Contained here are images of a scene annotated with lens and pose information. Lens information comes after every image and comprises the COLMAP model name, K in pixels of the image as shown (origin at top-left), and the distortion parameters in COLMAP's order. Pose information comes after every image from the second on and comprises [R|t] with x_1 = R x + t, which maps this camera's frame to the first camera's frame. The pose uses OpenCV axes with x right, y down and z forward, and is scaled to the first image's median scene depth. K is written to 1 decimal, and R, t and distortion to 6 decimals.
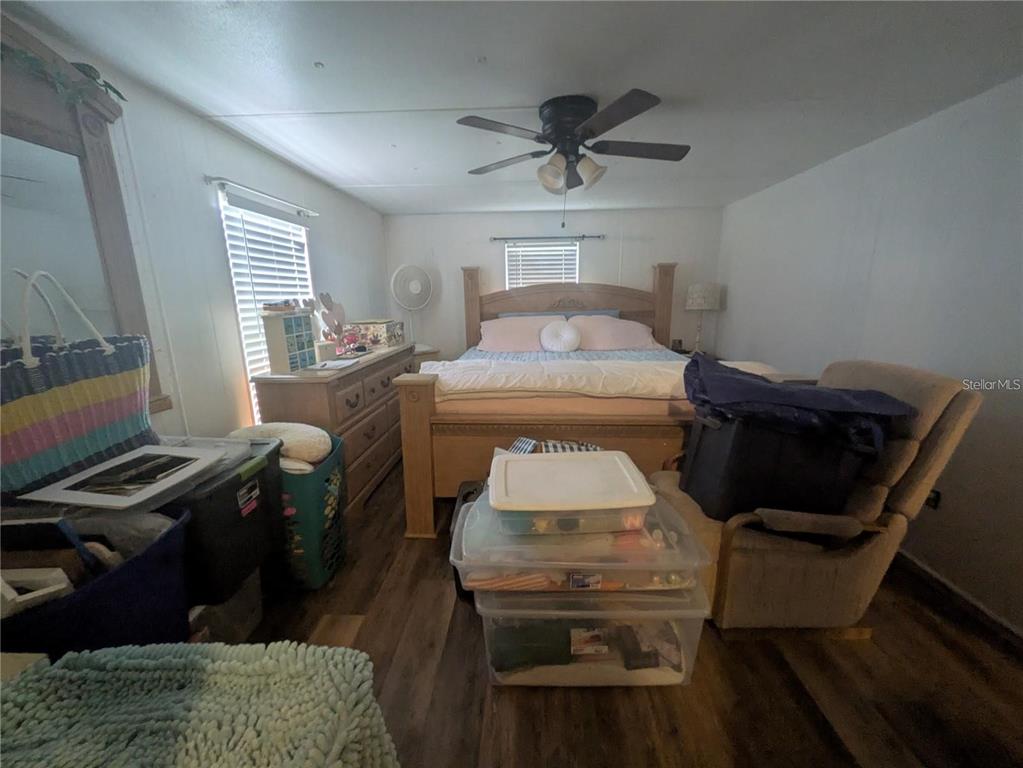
lens RADIAL K [[403.3, 0, 514.9], [0, 403.3, 386.6], [0, 0, 1]] dist [-0.002413, -0.000629]
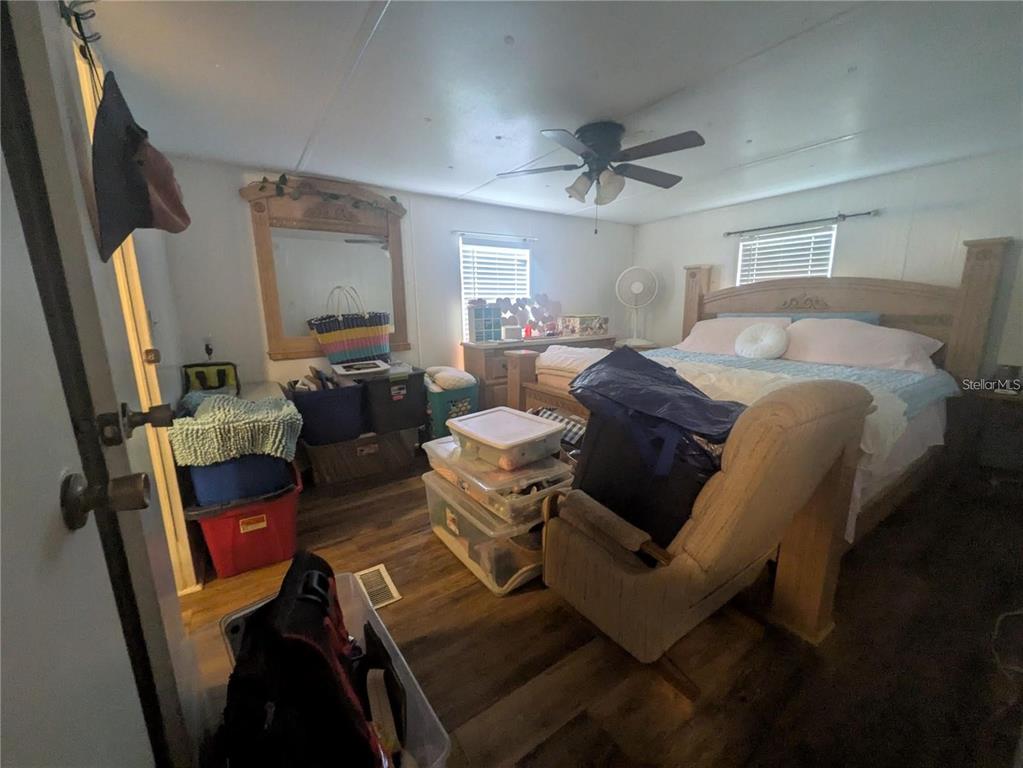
lens RADIAL K [[403.3, 0, 514.9], [0, 403.3, 386.6], [0, 0, 1]] dist [-0.002413, -0.000629]
pose [[0.596925, 0.167411, -0.784637, 0.579441], [-0.171617, 0.981994, 0.078958, -0.008506], [0.783727, 0.087525, 0.614907, 0.085458]]
